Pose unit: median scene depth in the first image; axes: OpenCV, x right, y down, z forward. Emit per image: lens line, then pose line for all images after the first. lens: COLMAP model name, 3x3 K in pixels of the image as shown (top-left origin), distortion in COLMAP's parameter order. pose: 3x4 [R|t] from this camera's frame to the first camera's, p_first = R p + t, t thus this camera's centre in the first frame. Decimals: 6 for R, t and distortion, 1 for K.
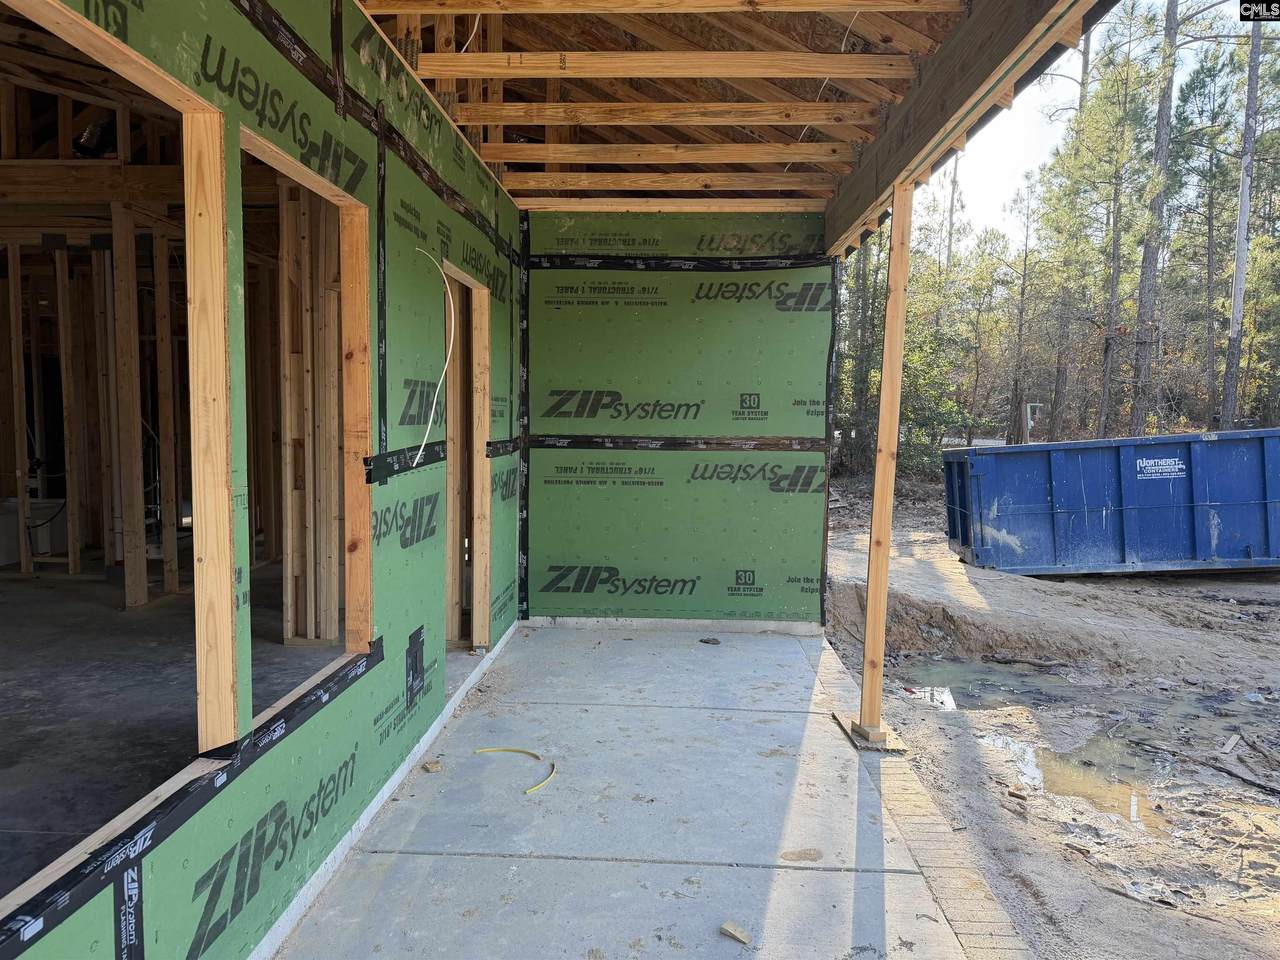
lens RADIAL K [[893.4, 0, 640.0], [0, 893.4, 480.0], [0, 0, 1]] dist [0.049625, -0.058696]
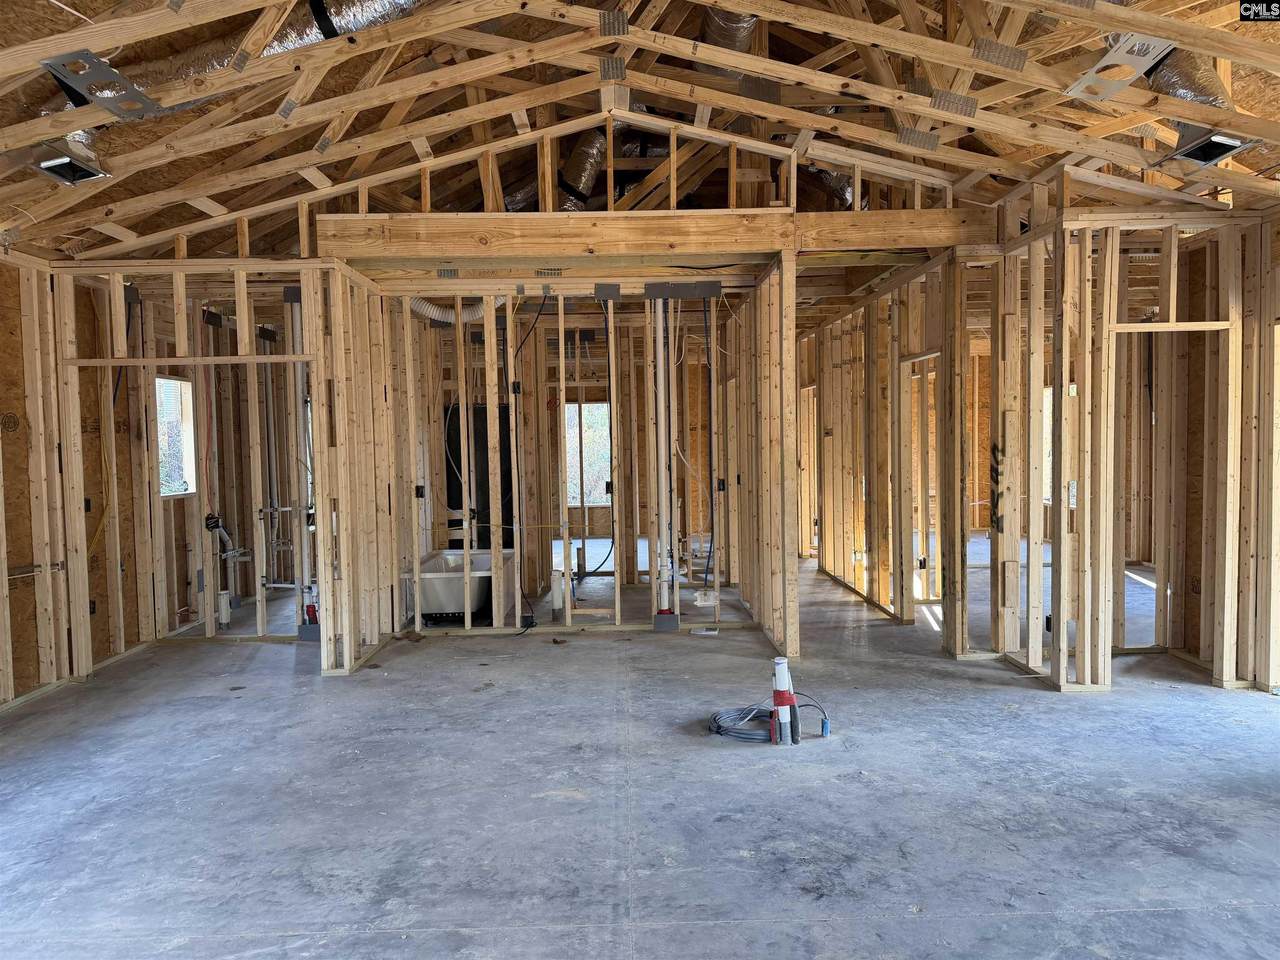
lens RADIAL K [[893.4, 0, 640.0], [0, 893.4, 480.0], [0, 0, 1]] dist [0.049625, -0.058696]
pose [[0.998743, -0.035780, 0.035115, -0.786463], [0.036857, 0.998854, -0.030544, -0.030947], [-0.033982, 0.031800, 0.998916, 0.026730]]
